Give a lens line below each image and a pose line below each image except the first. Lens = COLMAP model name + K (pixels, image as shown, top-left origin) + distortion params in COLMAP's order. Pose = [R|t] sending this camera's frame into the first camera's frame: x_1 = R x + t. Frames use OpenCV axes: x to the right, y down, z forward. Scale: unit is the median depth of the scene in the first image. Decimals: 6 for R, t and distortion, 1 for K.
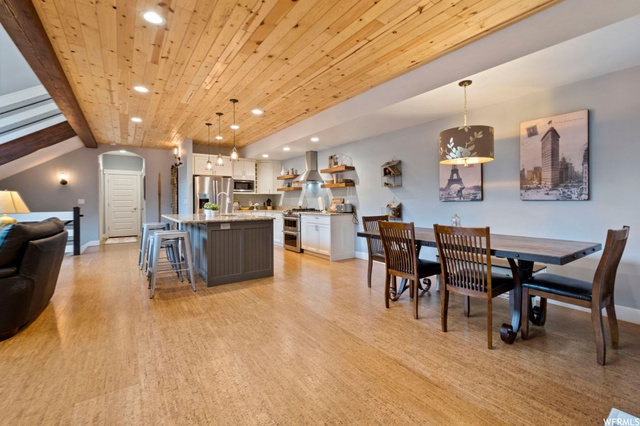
lens RADIAL K [[283.8, 0, 334.1], [0, 283.8, 202.7], [0, 0, 1]] dist [0.012390, -0.001628]
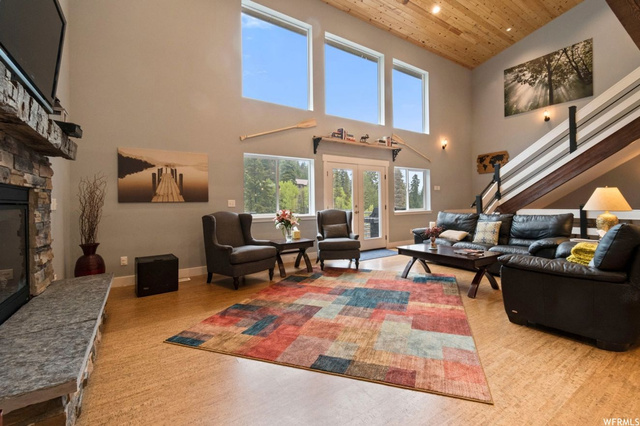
lens RADIAL K [[283.8, 0, 336.2], [0, 283.8, 198.8], [0, 0, 1]] dist [0.012390, -0.001628]
pose [[-0.017256, -0.014607, -0.999744, -0.094444], [0.011204, 0.999828, -0.014801, 0.001526], [0.999788, -0.011456, -0.017089, 0.061944]]
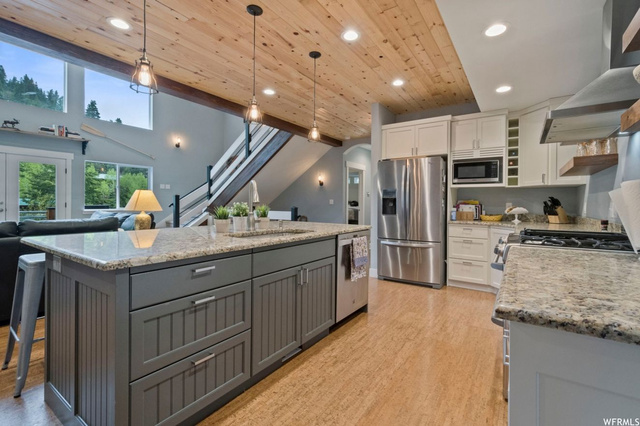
lens RADIAL K [[283.8, 0, 329.8], [0, 283.8, 205.8], [0, 0, 1]] dist [0.012390, -0.001628]
pose [[0.349817, 0.017663, -0.936651, 0.063368], [-0.015931, 0.999790, 0.012903, -0.002842], [0.936683, 0.010408, 0.350025, 0.767328]]
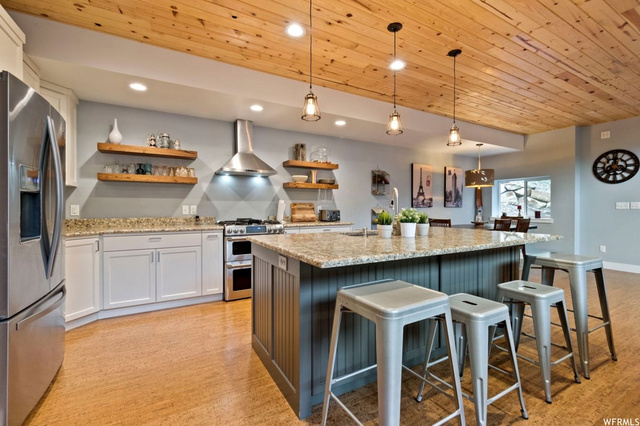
lens RADIAL K [[283.8, 0, 332.5], [0, 283.8, 210.8], [0, 0, 1]] dist [0.012390, -0.001628]
pose [[0.098439, -0.008556, 0.995106, -0.726589], [0.004093, 0.999958, 0.008193, -0.000523], [-0.995135, 0.003266, 0.098470, 0.851447]]
